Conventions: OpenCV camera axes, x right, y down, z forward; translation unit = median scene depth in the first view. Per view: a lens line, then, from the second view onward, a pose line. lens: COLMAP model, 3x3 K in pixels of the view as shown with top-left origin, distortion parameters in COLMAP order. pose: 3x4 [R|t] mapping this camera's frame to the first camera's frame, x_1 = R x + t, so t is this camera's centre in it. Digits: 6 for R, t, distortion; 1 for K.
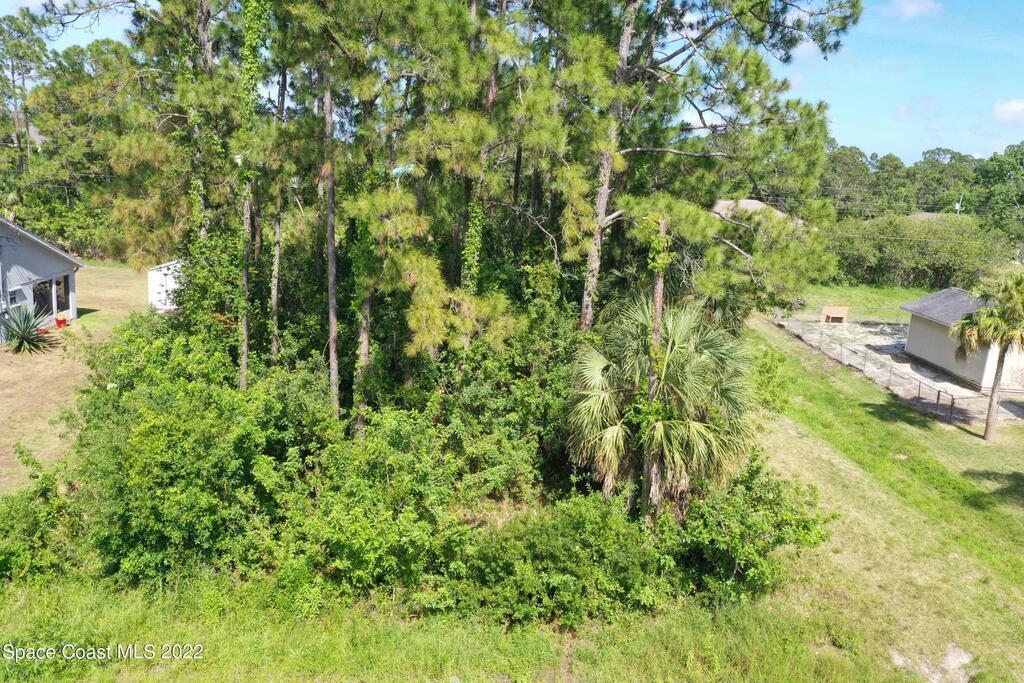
lens RADIAL K [[803.9, 0, 516.4], [0, 803.9, 336.9], [0, 0, 1]] dist [0.013397, -0.005224]
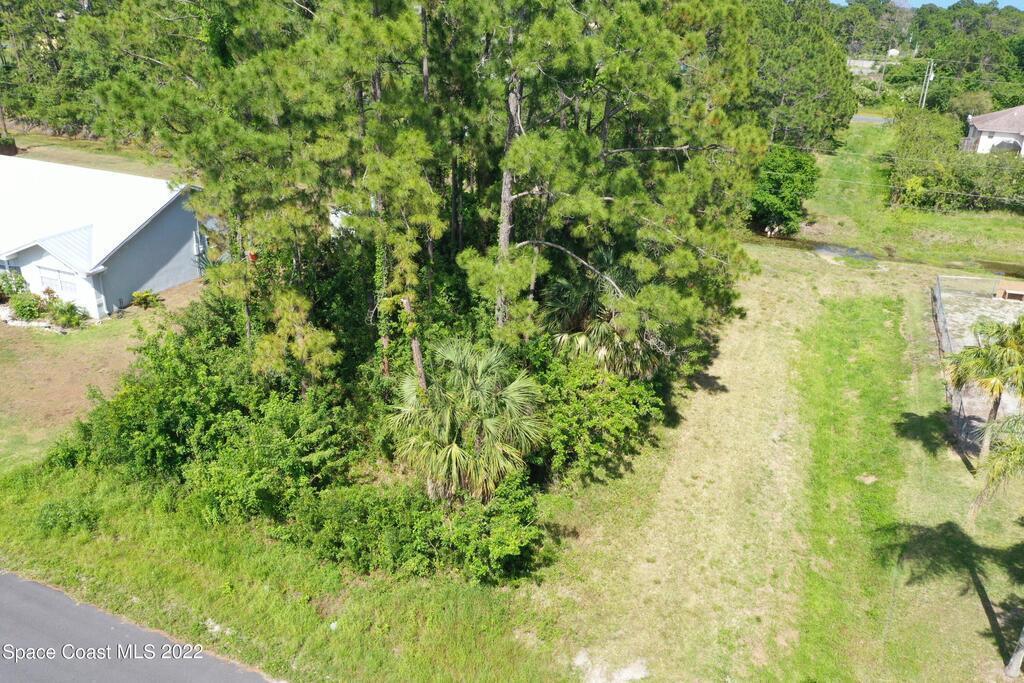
lens RADIAL K [[802.6, 0, 506.2], [0, 802.6, 339.2], [0, 0, 1]] dist [0.012026, -0.000831]
pose [[0.903341, 0.129191, -0.409003, 0.673800], [-0.061661, 0.982771, 0.174240, -0.244457], [0.424467, -0.132179, 0.895744, -0.078170]]
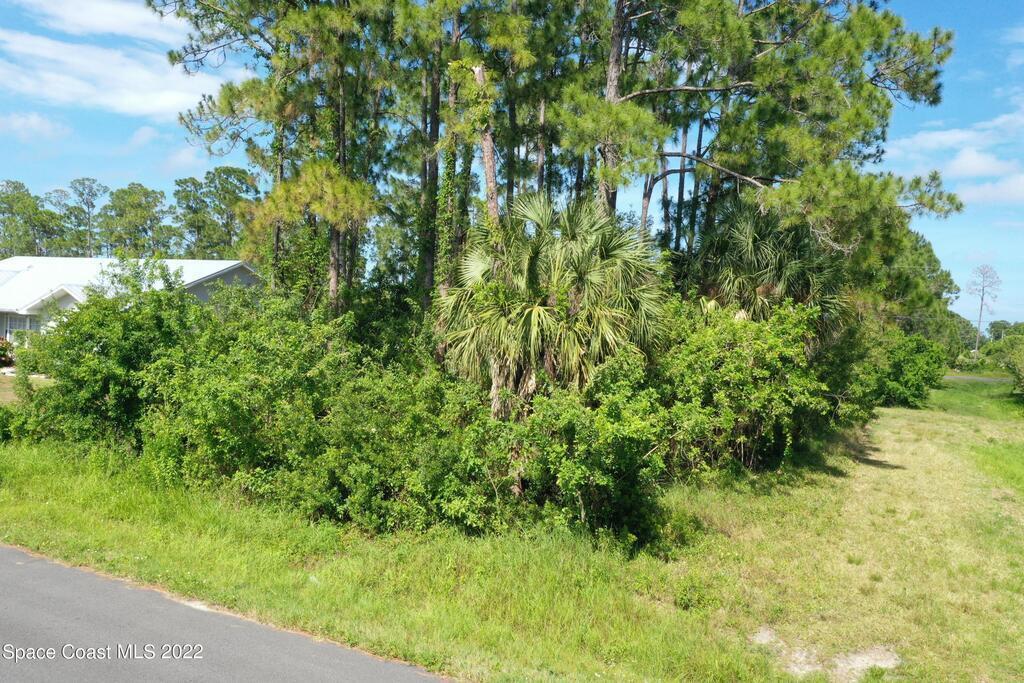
lens RADIAL K [[802.6, 0, 509.6], [0, 802.6, 343.8], [0, 0, 1]] dist [0.012026, -0.000831]
pose [[0.862042, -0.014348, -0.506634, 0.520608], [-0.102119, 0.974183, -0.201346, 0.266791], [0.496443, 0.225306, 0.838321, 0.252122]]
